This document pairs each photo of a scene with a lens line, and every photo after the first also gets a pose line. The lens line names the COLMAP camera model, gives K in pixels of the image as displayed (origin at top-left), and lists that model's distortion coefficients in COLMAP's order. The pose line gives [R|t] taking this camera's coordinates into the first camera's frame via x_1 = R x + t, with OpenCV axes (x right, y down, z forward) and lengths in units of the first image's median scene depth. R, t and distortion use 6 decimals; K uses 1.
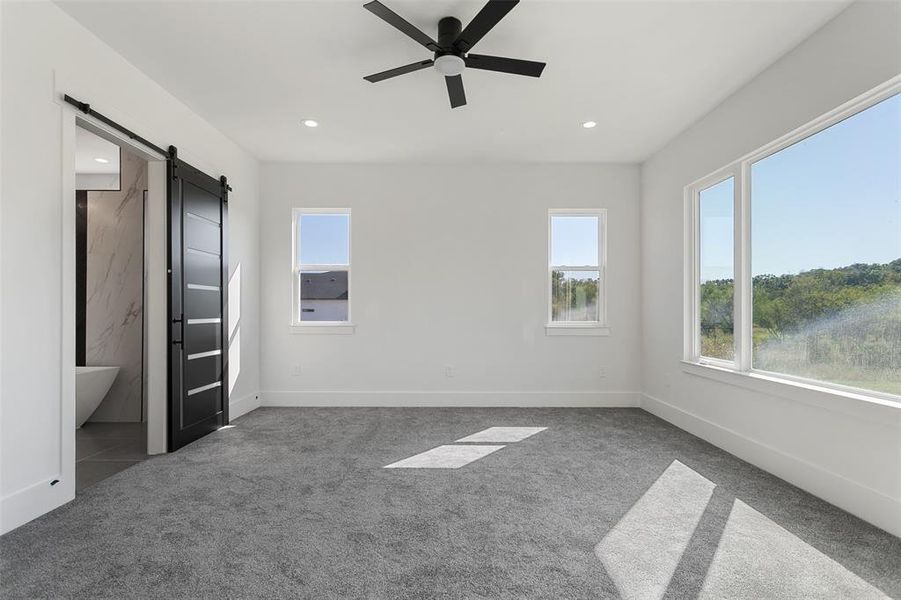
lens RADIAL K [[431.1, 0, 456.4], [0, 431.1, 308.7], [0, 0, 1]] dist [-0.001514, 0.000340]
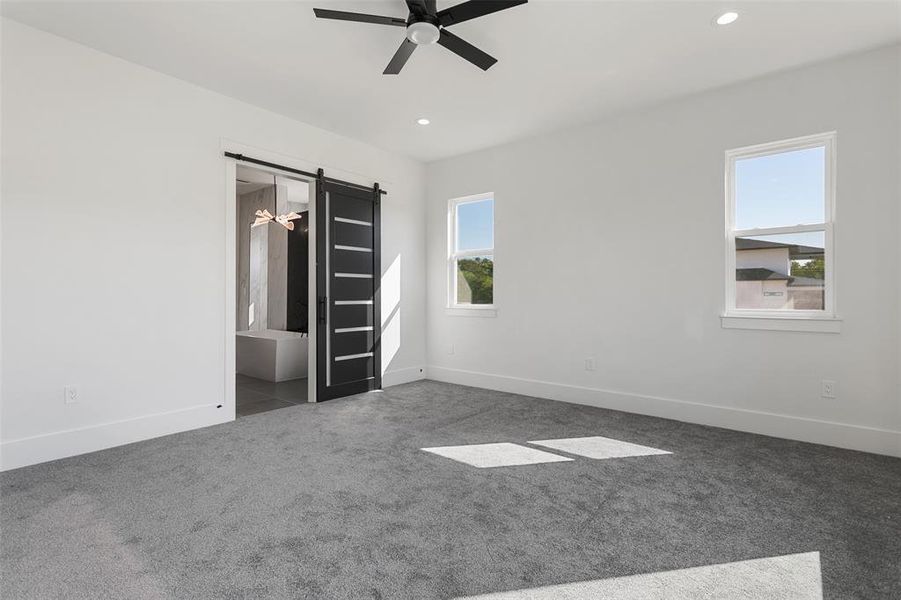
lens RADIAL K [[435.4, 0, 448.4], [0, 435.4, 292.2], [0, 0, 1]] dist [0.001649, 0.001772]
pose [[0.771118, -0.004594, -0.636675, 0.448888], [0.005026, 0.999987, -0.001128, 0.001144], [0.636672, -0.002330, 0.771131, 0.212231]]
